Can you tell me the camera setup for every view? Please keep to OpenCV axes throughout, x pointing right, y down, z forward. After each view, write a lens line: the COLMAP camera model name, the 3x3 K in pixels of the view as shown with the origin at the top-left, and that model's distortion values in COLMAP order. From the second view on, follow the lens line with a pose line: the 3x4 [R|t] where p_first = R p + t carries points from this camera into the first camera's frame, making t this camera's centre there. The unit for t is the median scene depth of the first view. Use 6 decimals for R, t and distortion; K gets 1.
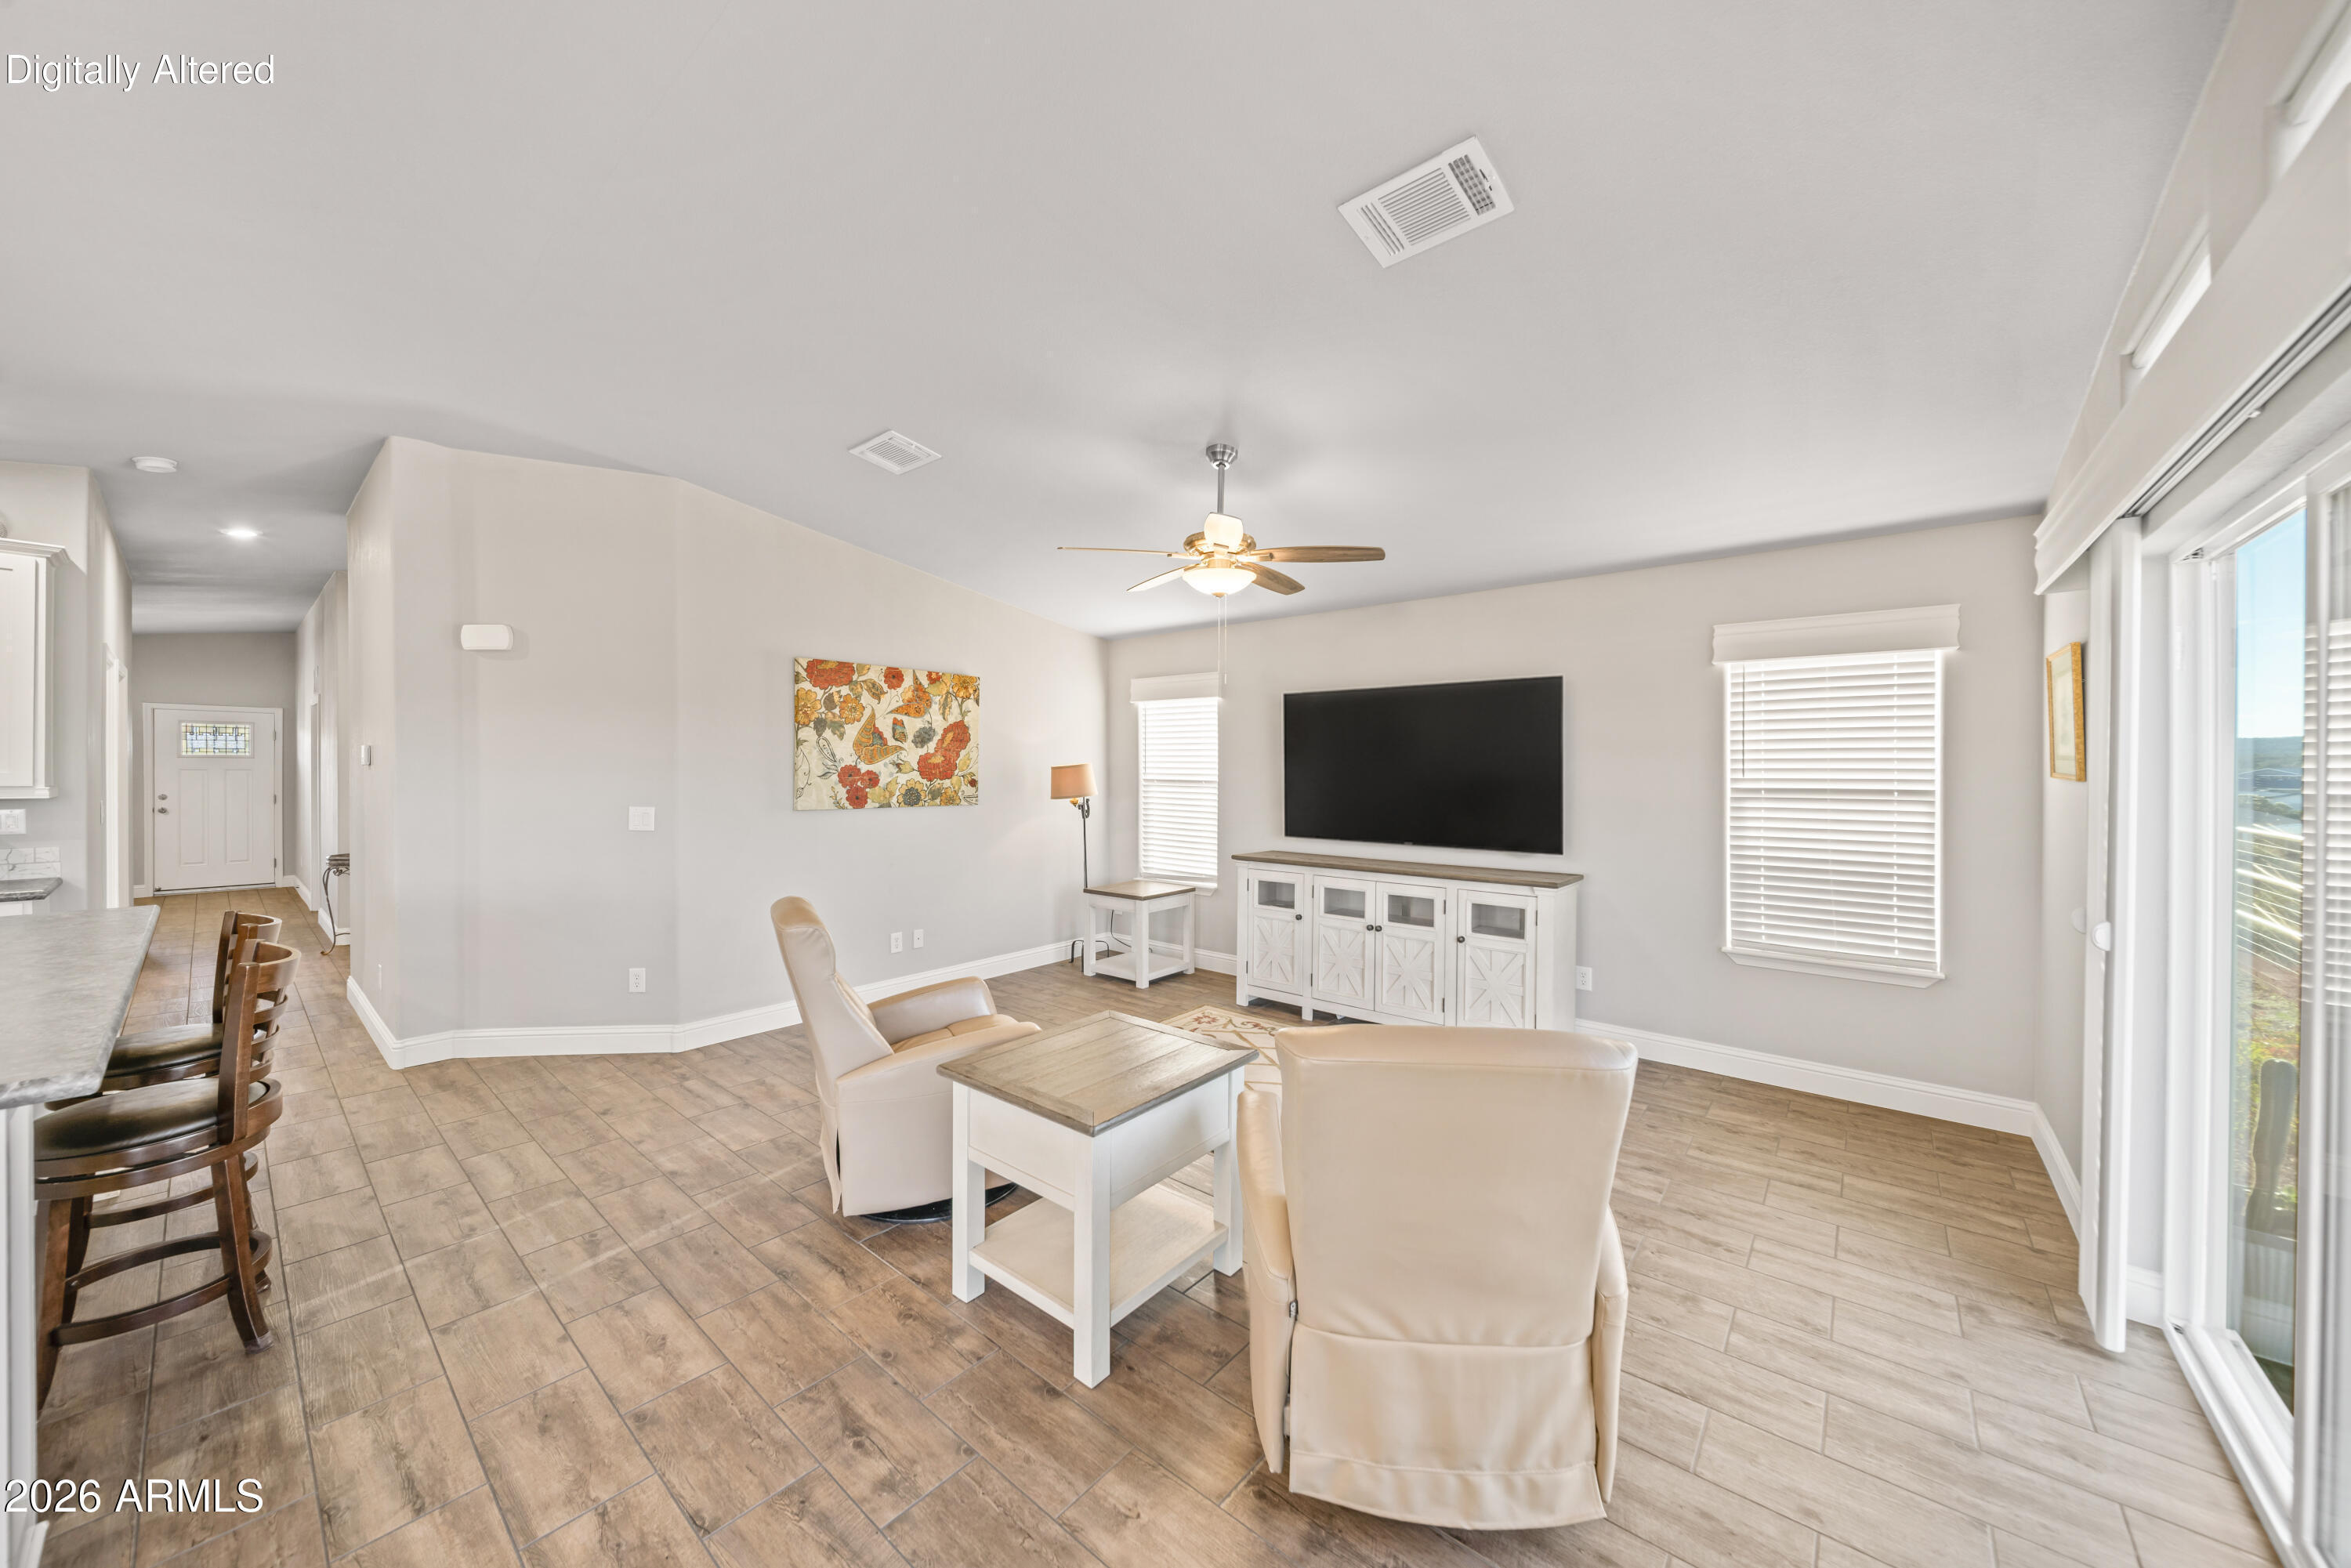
lens RADIAL K [[824.8, 0, 1172.1], [0, 824.8, 775.3], [0, 0, 1]] dist [-0.002002, -0.000040]
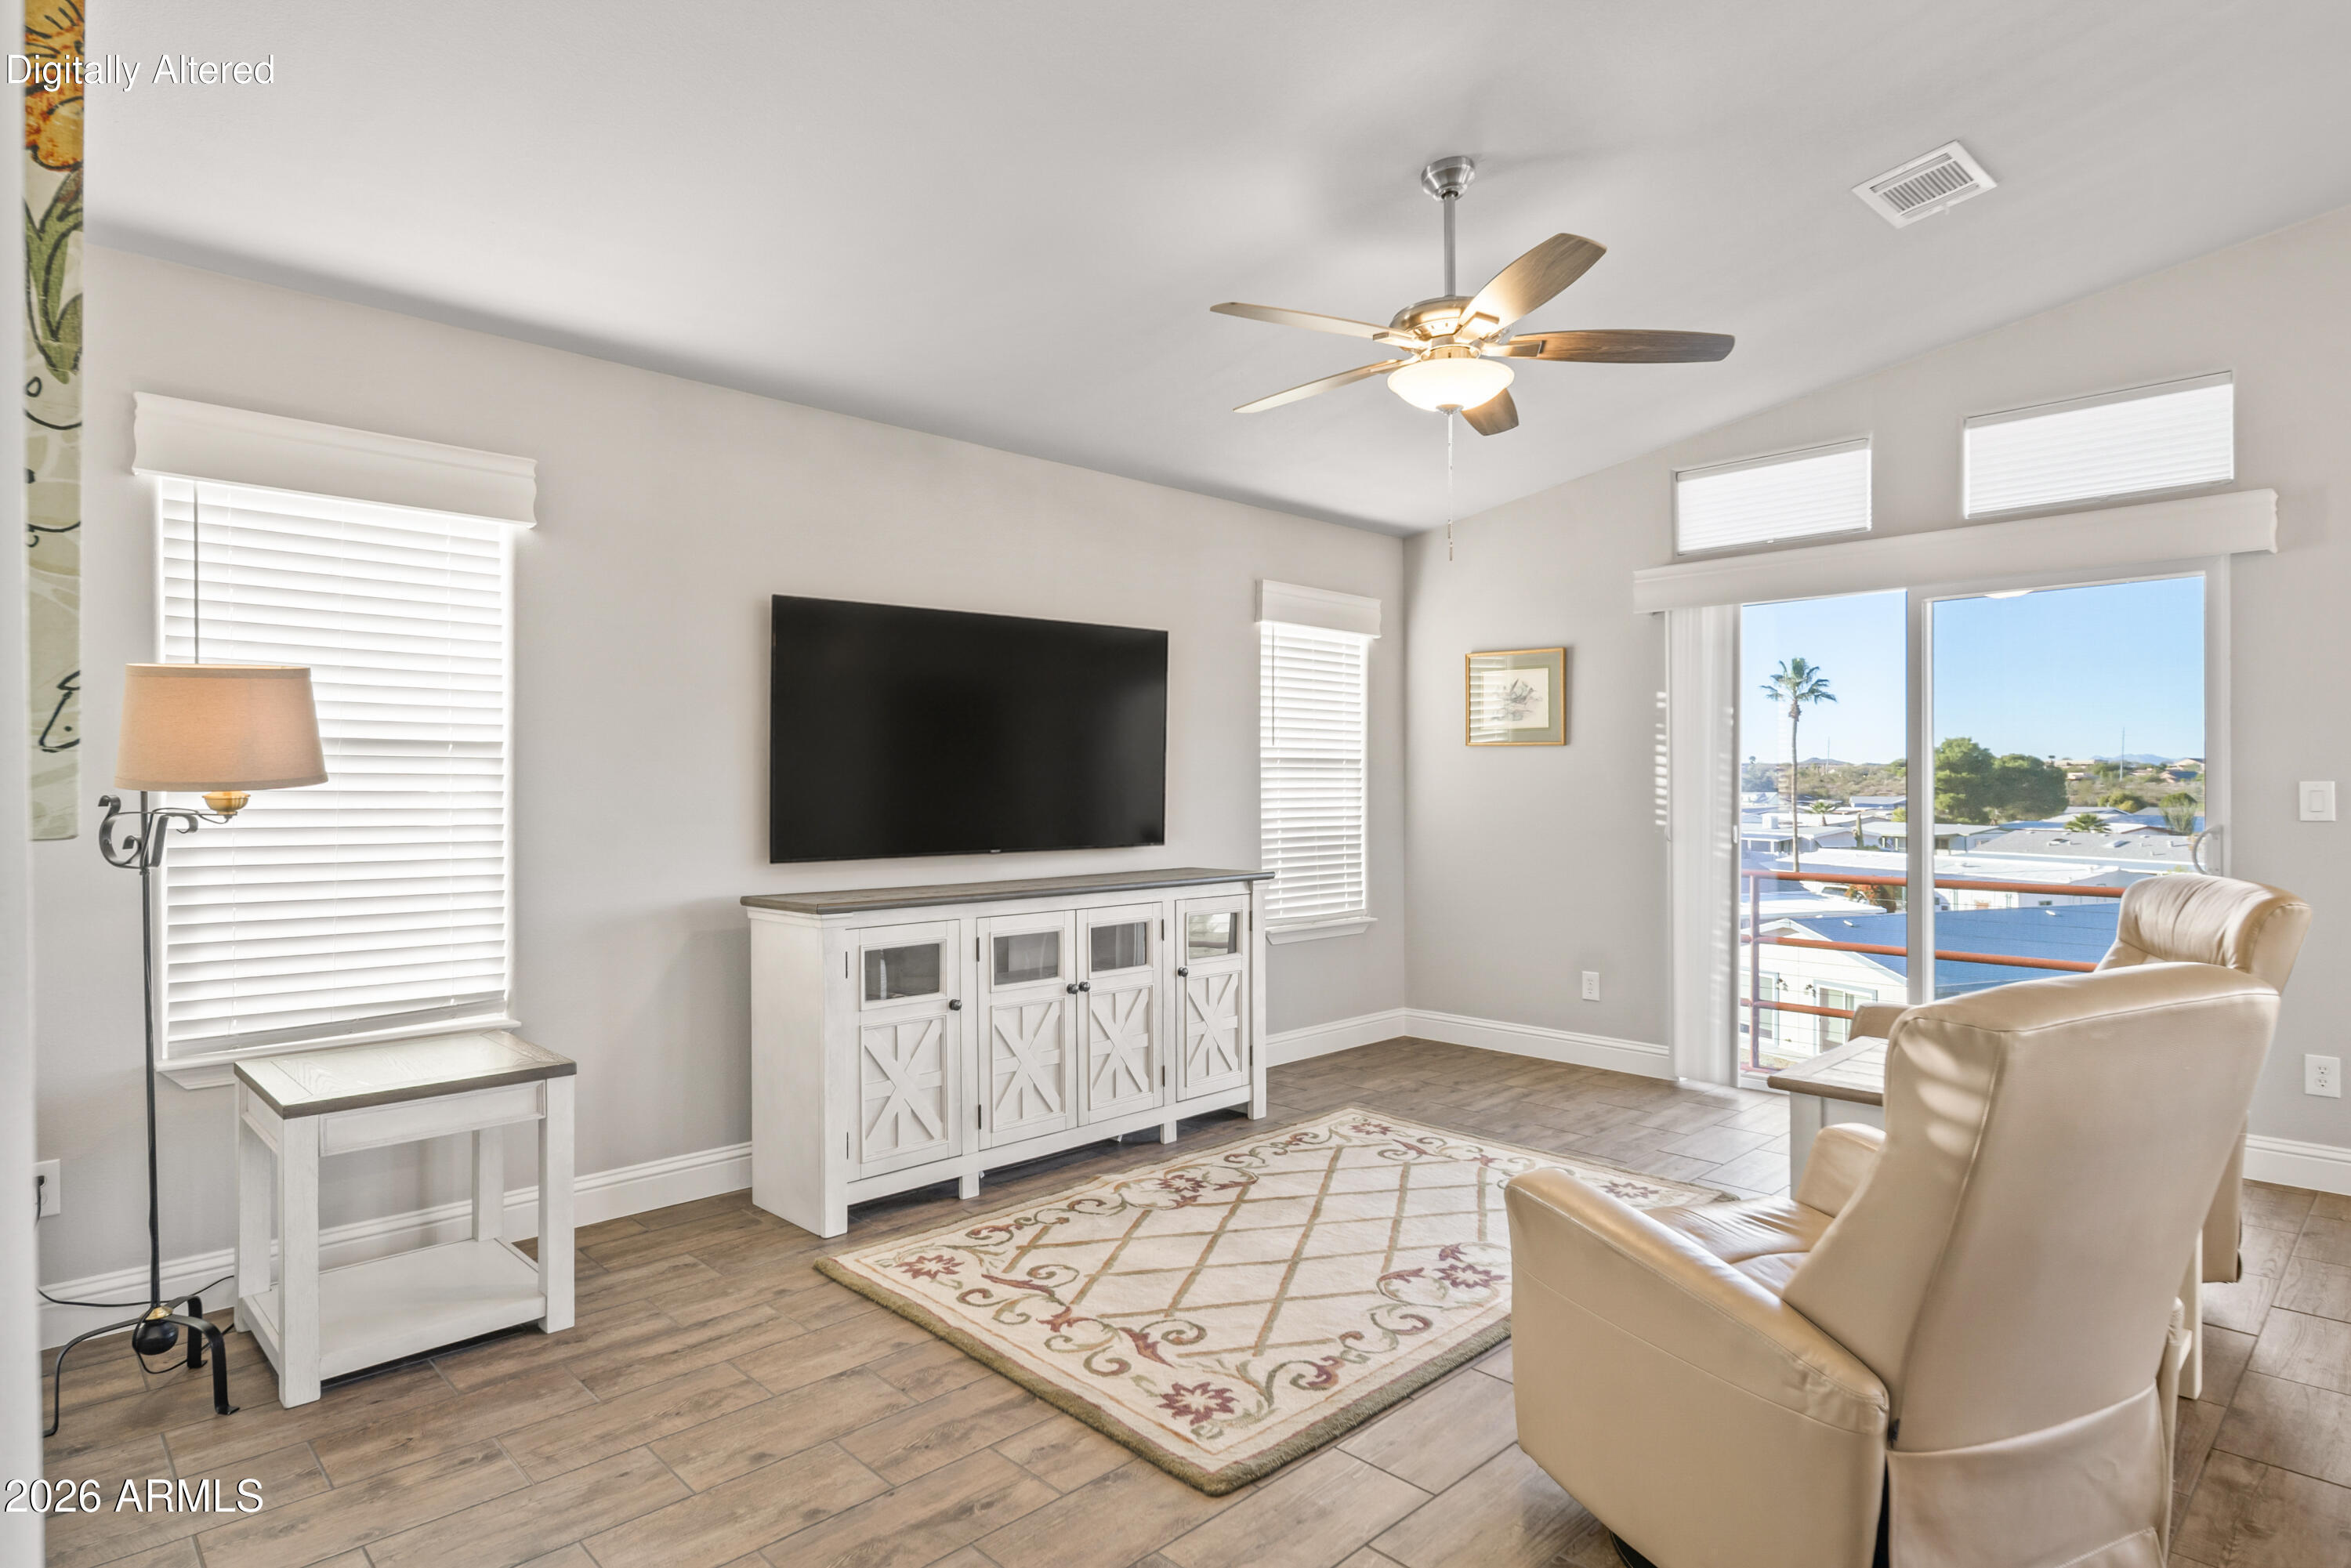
lens RADIAL K [[1263.9, 0, 1187.5], [0, 1263.9, 784.4], [0, 0, 1]] dist [0.015264, -0.000425]
pose [[0.100729, -0.005374, 0.994899, -0.643721], [0.007618, 0.999960, 0.004630, 0.033201], [-0.994885, 0.007113, 0.100766, 0.807809]]
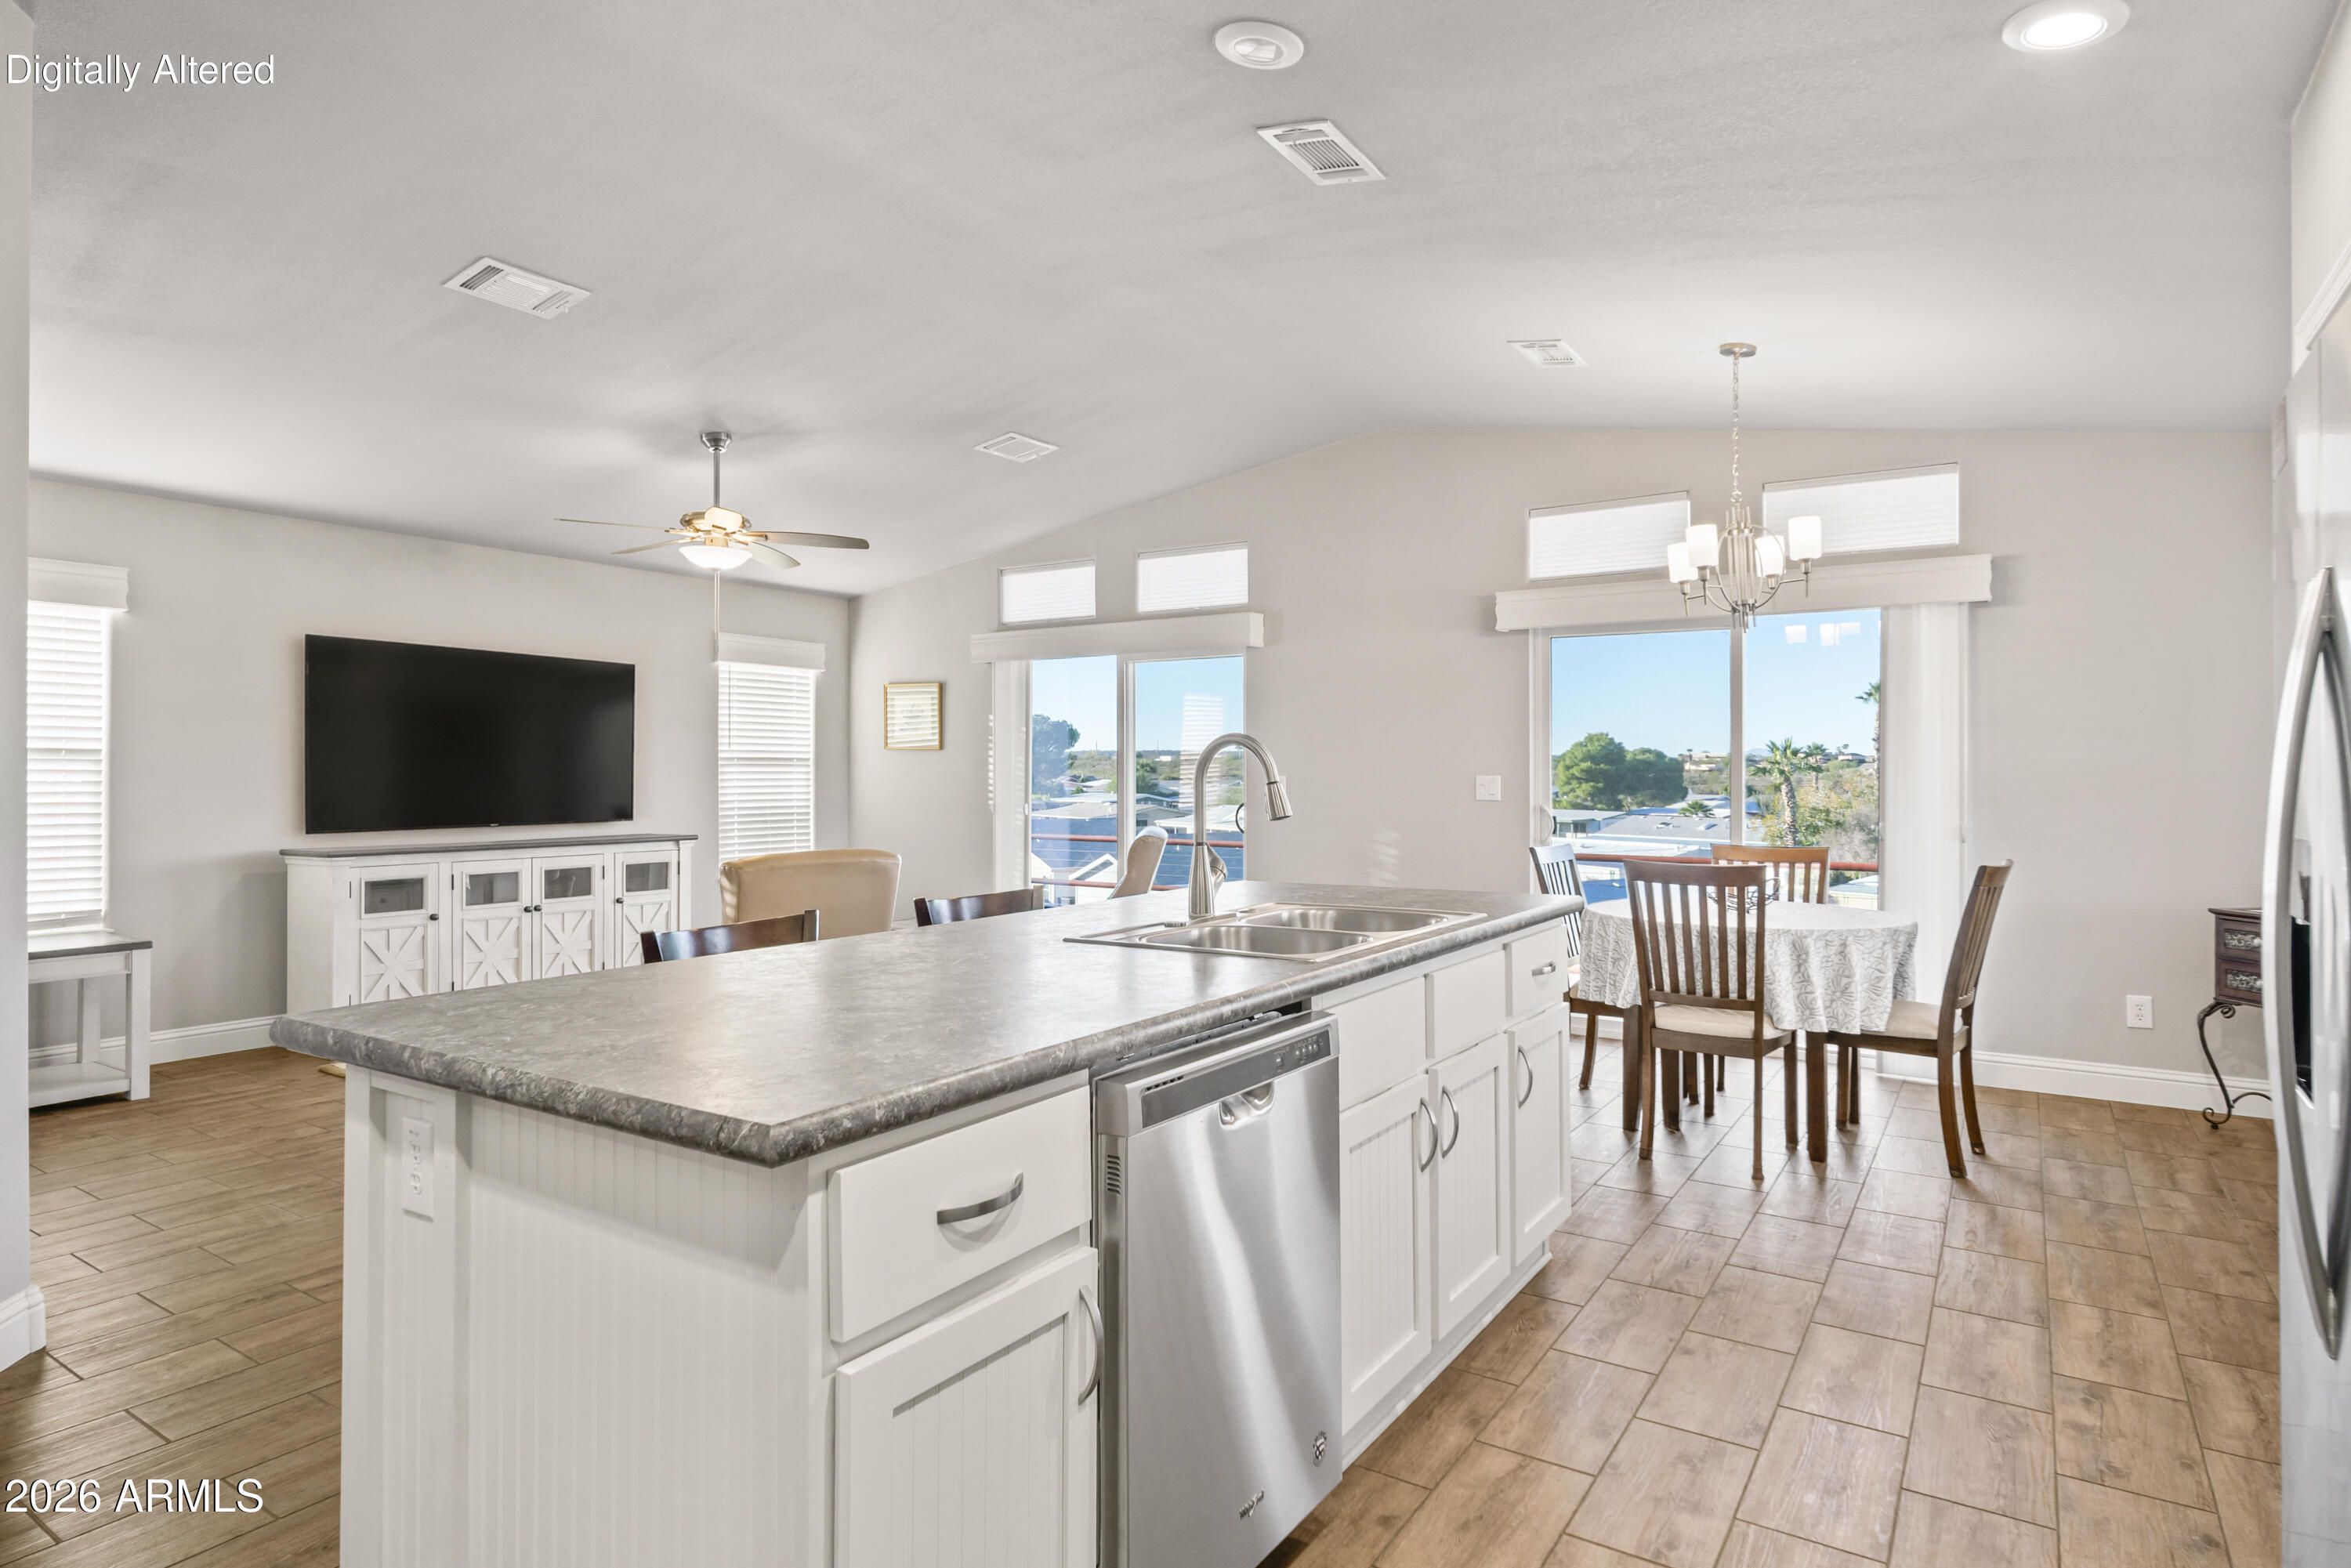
lens RADIAL K [[1263.9, 0, 1163.9], [0, 1263.9, 764.3], [0, 0, 1]] dist [0.015264, -0.000425]
pose [[-0.105009, 0.001937, 0.994469, -1.211818], [0.004950, 0.999987, -0.001425, 0.028613], [-0.994459, 0.004772, -0.105018, 0.435738]]
